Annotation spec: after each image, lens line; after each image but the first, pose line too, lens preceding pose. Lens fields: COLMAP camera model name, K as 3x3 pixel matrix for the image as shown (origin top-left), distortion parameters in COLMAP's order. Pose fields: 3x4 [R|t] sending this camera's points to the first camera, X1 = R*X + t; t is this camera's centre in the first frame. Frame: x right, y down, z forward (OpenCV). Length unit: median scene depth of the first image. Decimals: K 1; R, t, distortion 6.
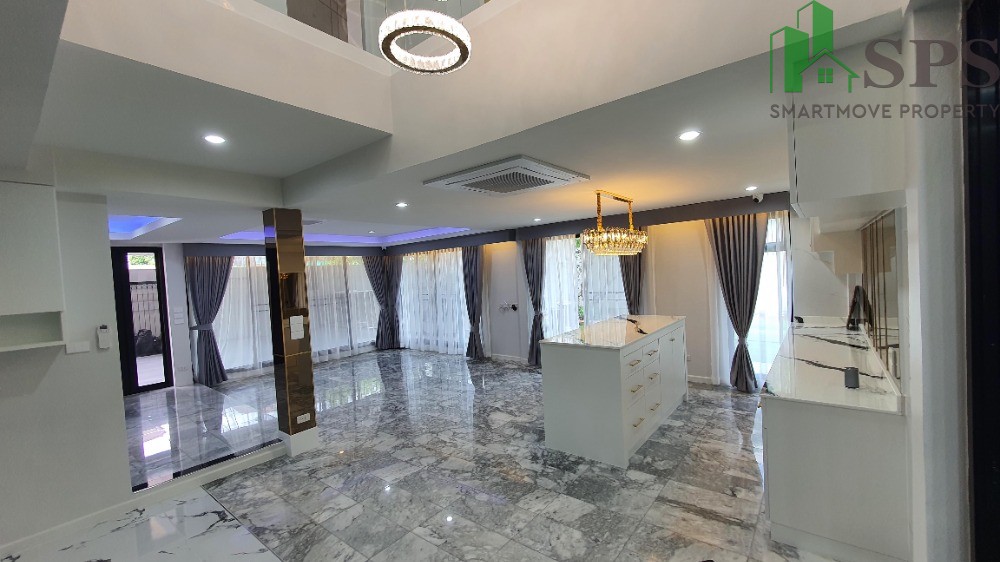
lens RADIAL K [[399.5, 0, 503.9], [0, 399.5, 280.8], [0, 0, 1]] dist [0.000021, -0.001152]
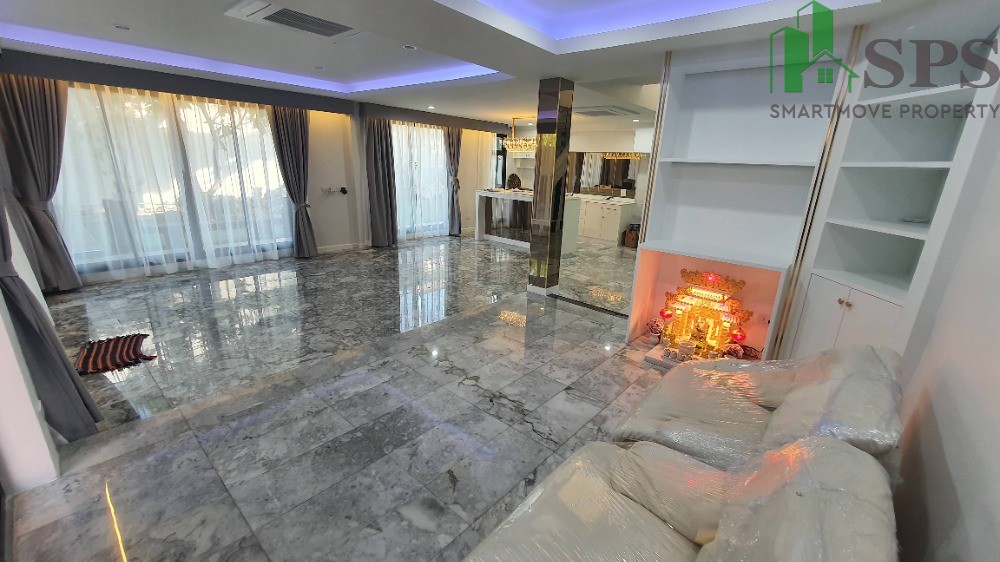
lens RADIAL K [[399.5, 0, 502.3], [0, 399.5, 277.7], [0, 0, 1]] dist [0.000021, -0.001152]
pose [[0.042829, -0.222195, 0.974061, -1.678186], [-0.019297, 0.974590, 0.223164, 0.092277], [-0.998896, -0.028354, 0.037453, 1.122864]]
